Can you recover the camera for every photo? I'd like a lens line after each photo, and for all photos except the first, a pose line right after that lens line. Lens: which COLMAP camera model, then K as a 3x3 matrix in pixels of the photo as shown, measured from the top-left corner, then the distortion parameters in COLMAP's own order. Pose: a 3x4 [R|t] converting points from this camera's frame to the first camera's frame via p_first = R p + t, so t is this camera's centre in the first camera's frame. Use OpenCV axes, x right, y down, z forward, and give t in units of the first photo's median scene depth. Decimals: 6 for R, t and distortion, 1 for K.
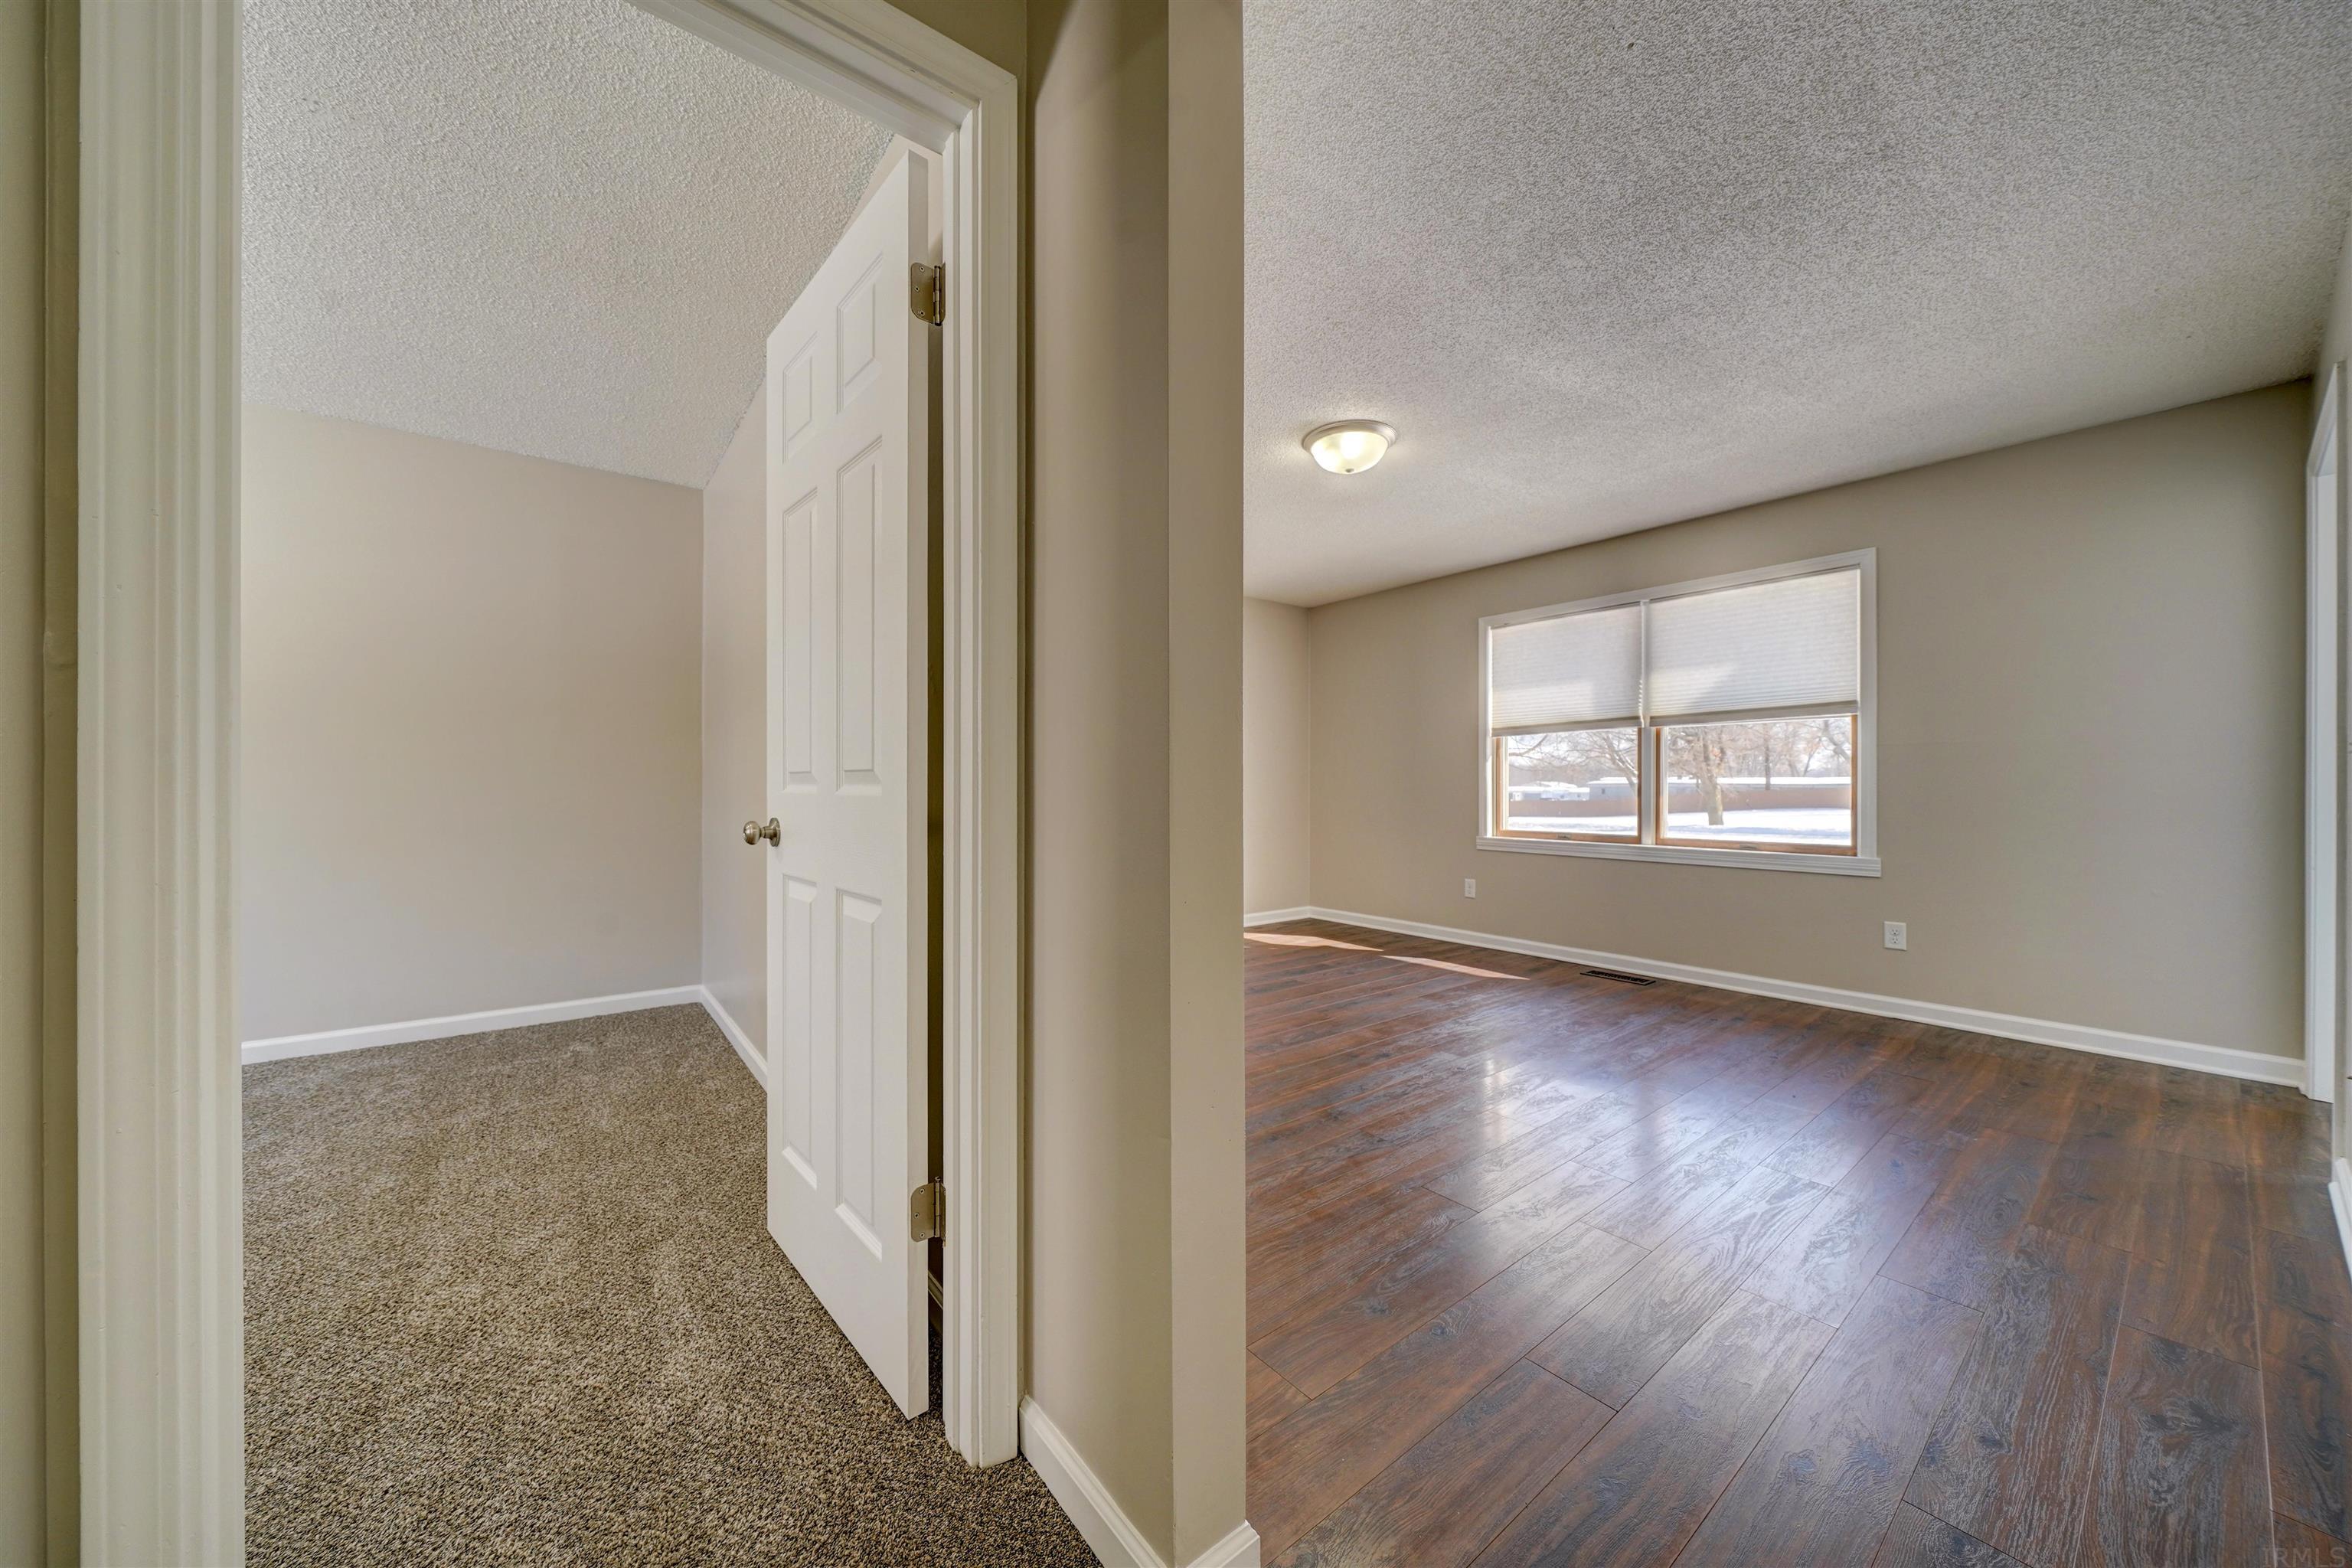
lens RADIAL K [[807.0, 0, 1184.9], [0, 807.0, 786.1], [0, 0, 1]] dist [-0.003379, -0.000135]
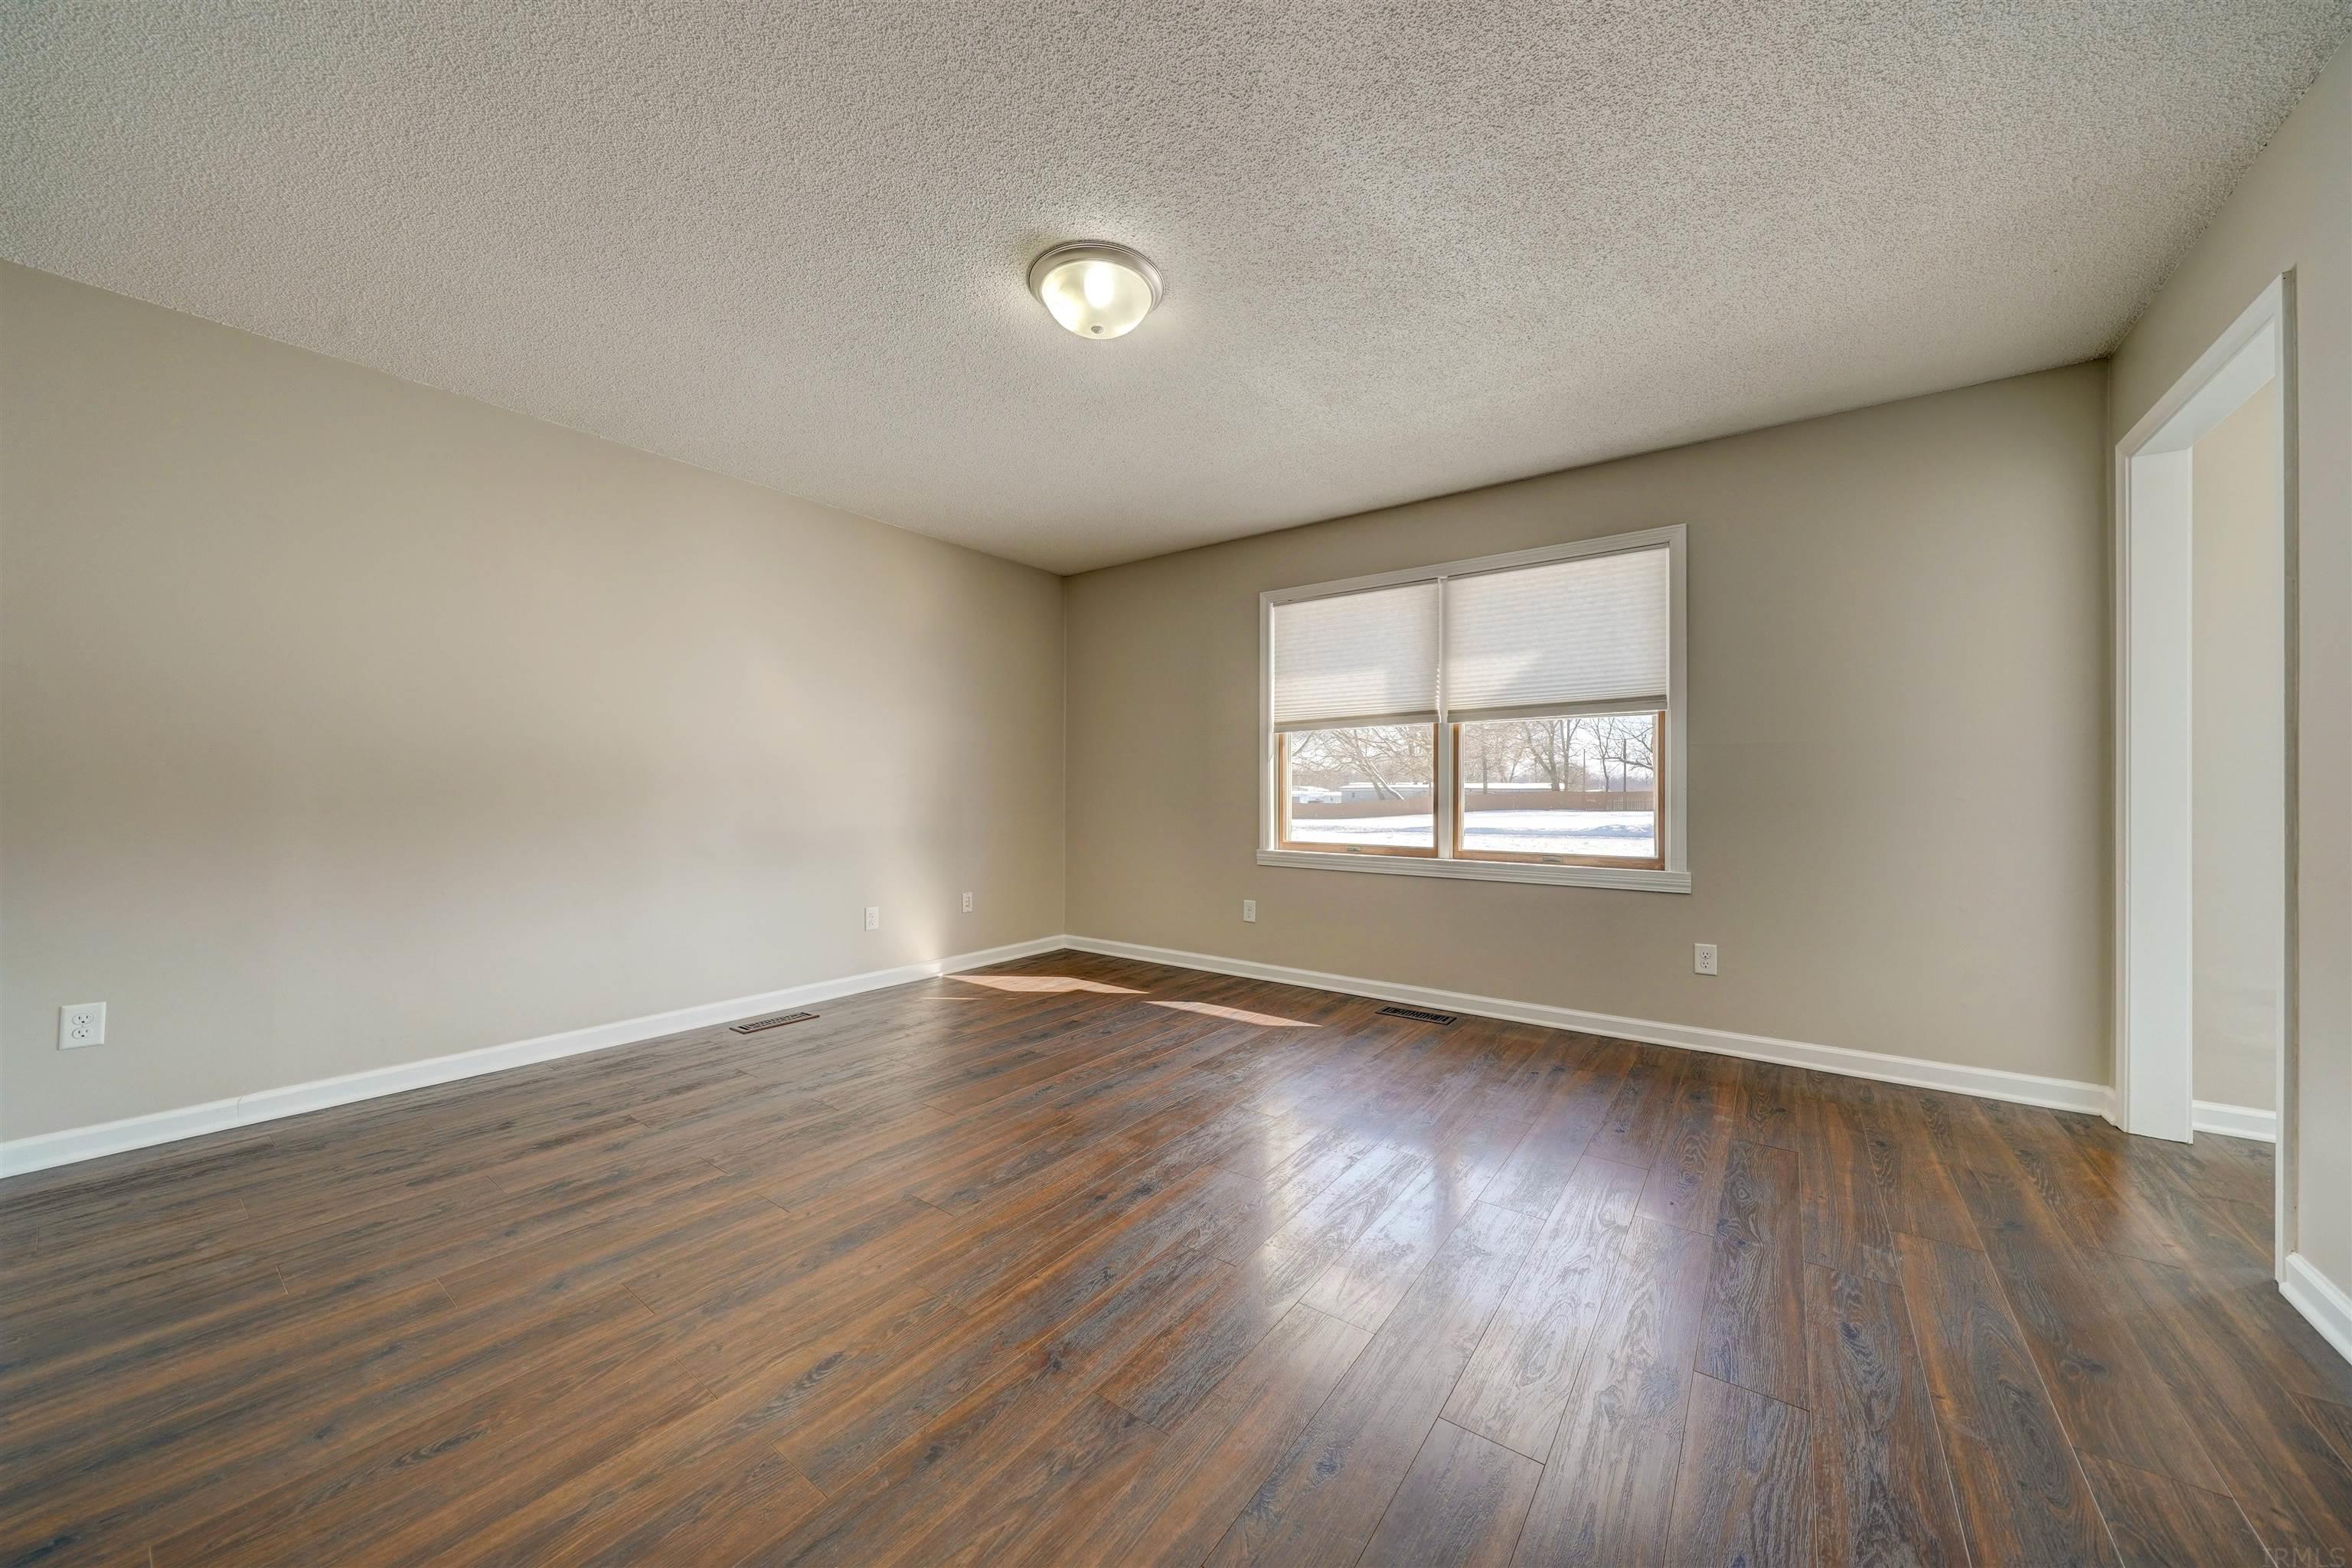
lens RADIAL K [[807.0, 0, 1184.9], [0, 807.0, 786.1], [0, 0, 1]] dist [-0.003379, -0.000135]
pose [[0.961986, 0.003075, 0.273083, 0.073467], [-0.001850, 0.999987, -0.004743, -0.000551], [-0.273094, 0.004058, 0.961979, 0.263950]]
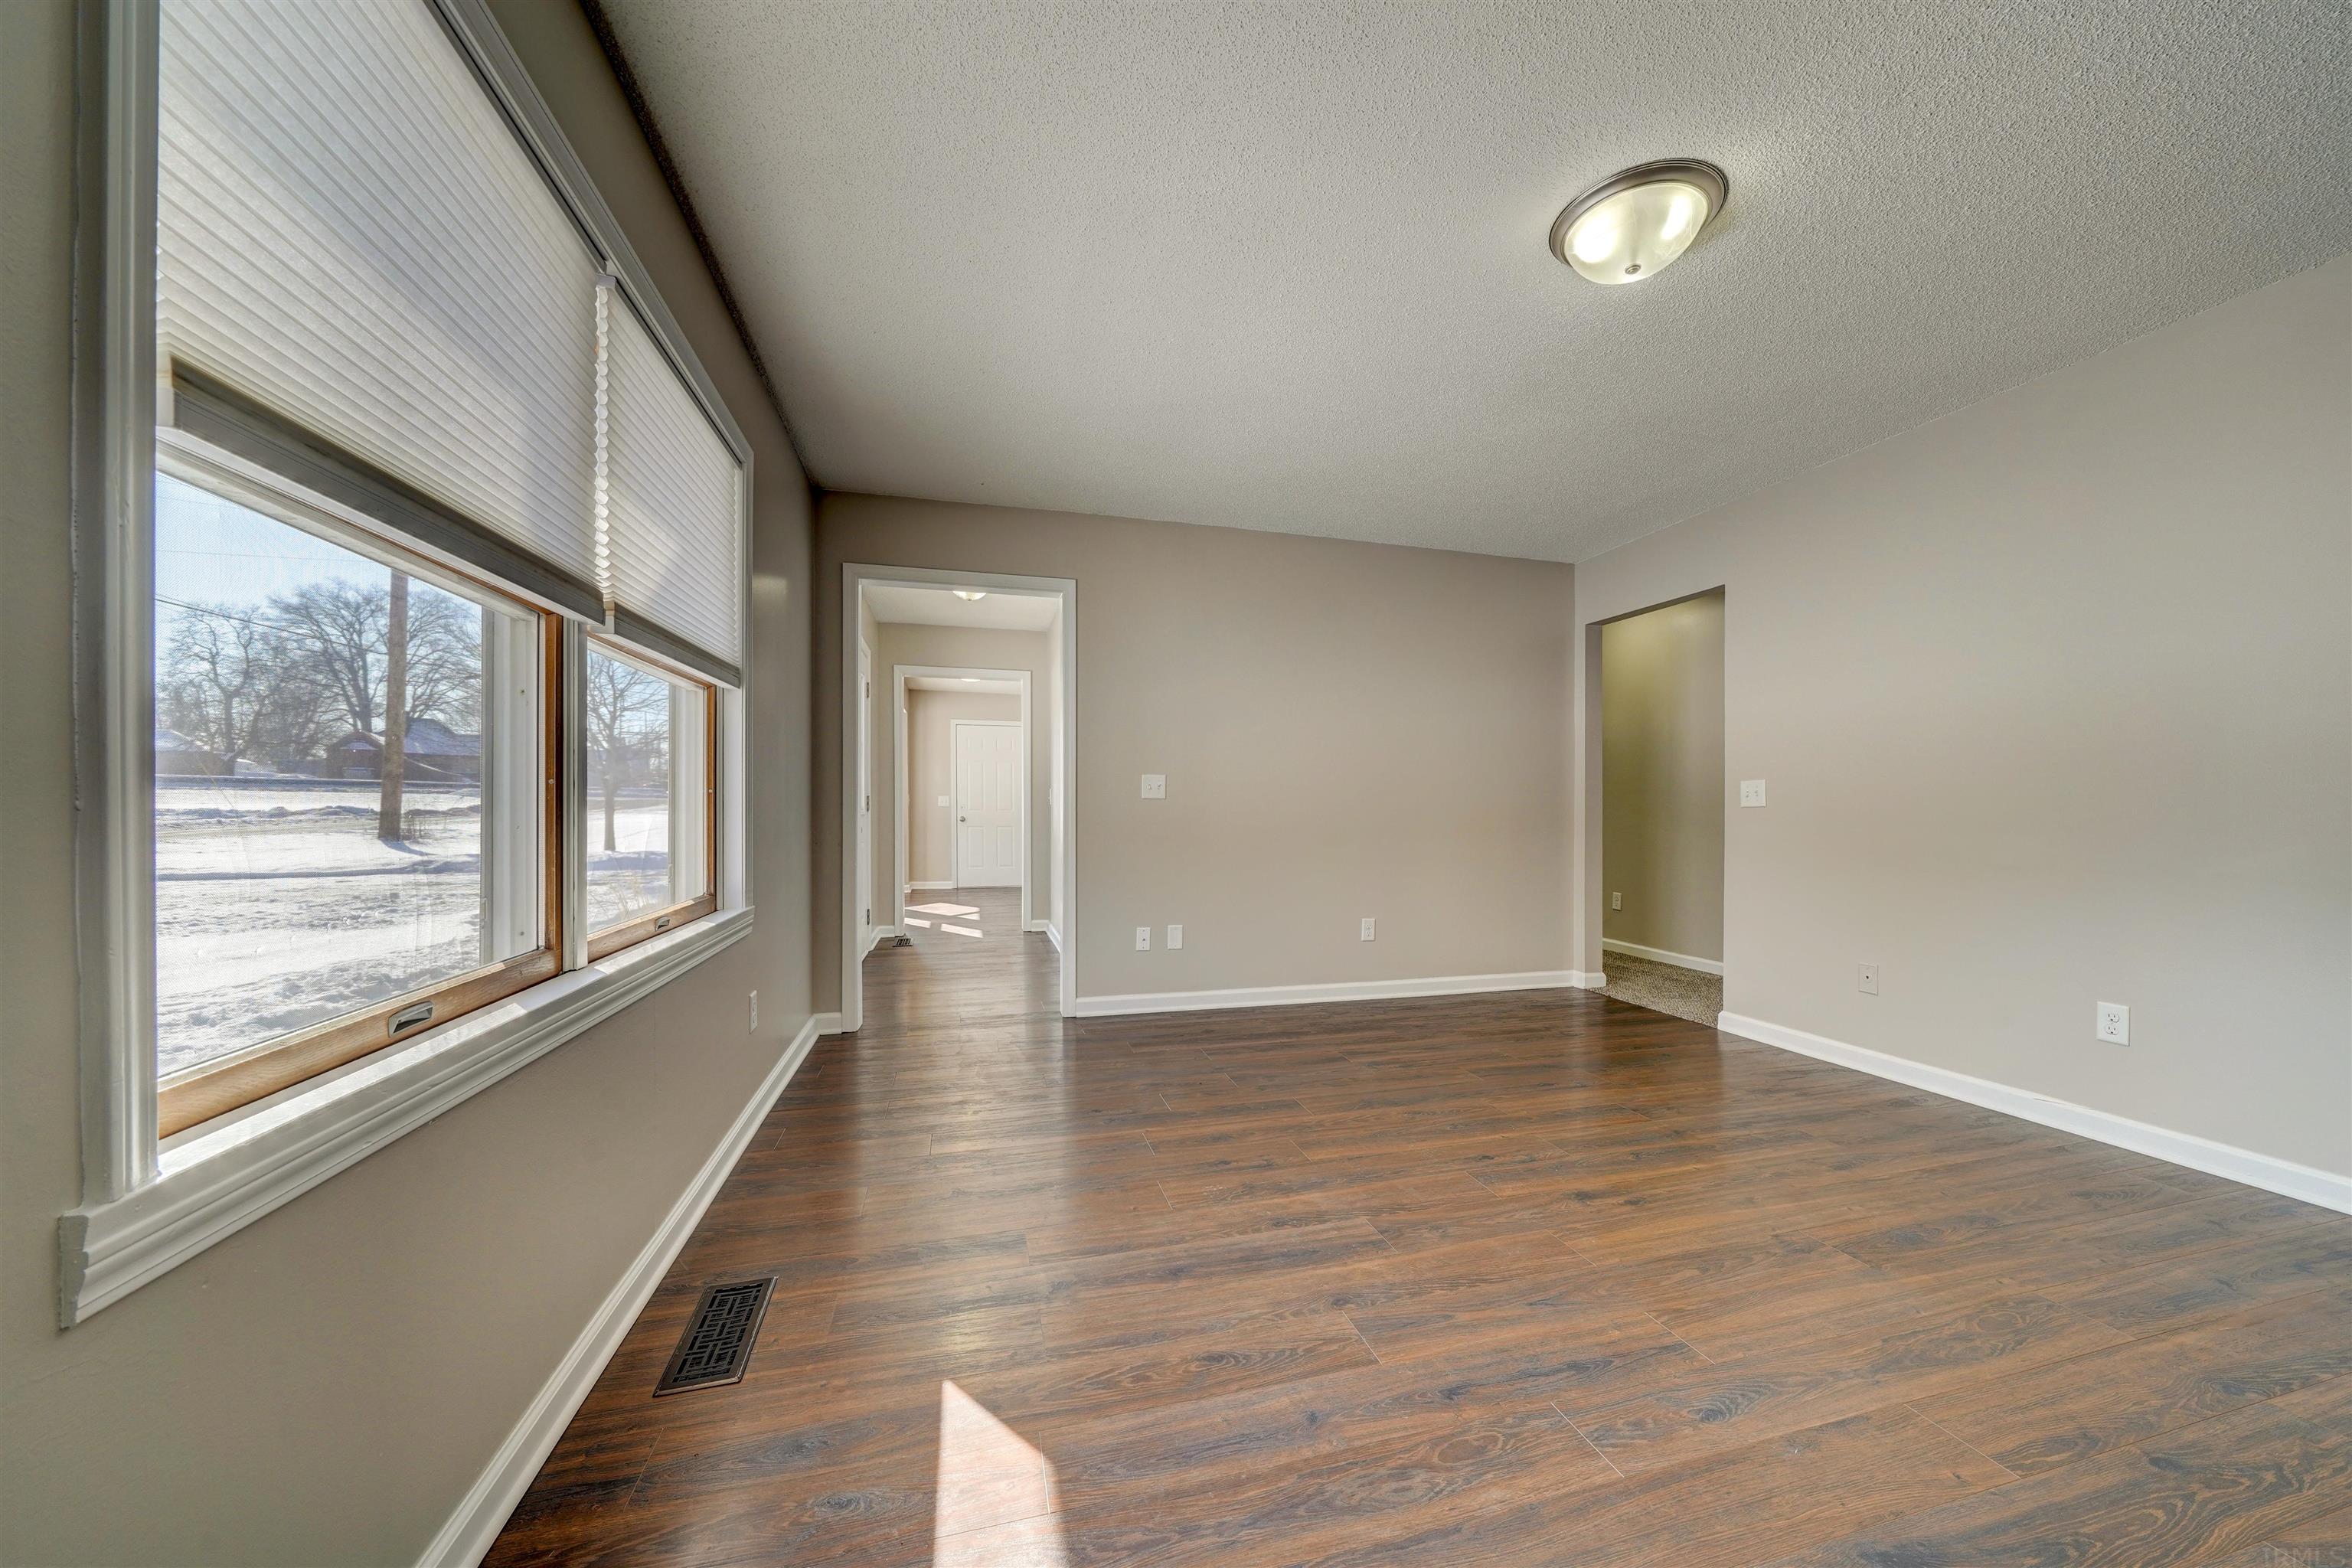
lens RADIAL K [[807.0, 0, 1184.9], [0, 807.0, 786.1], [0, 0, 1]] dist [-0.003379, -0.000135]
pose [[-0.919978, 0.010115, 0.391841, 0.218615], [-0.002797, 0.999472, -0.032367, 0.007445], [-0.391961, -0.030873, -0.919464, 1.369880]]
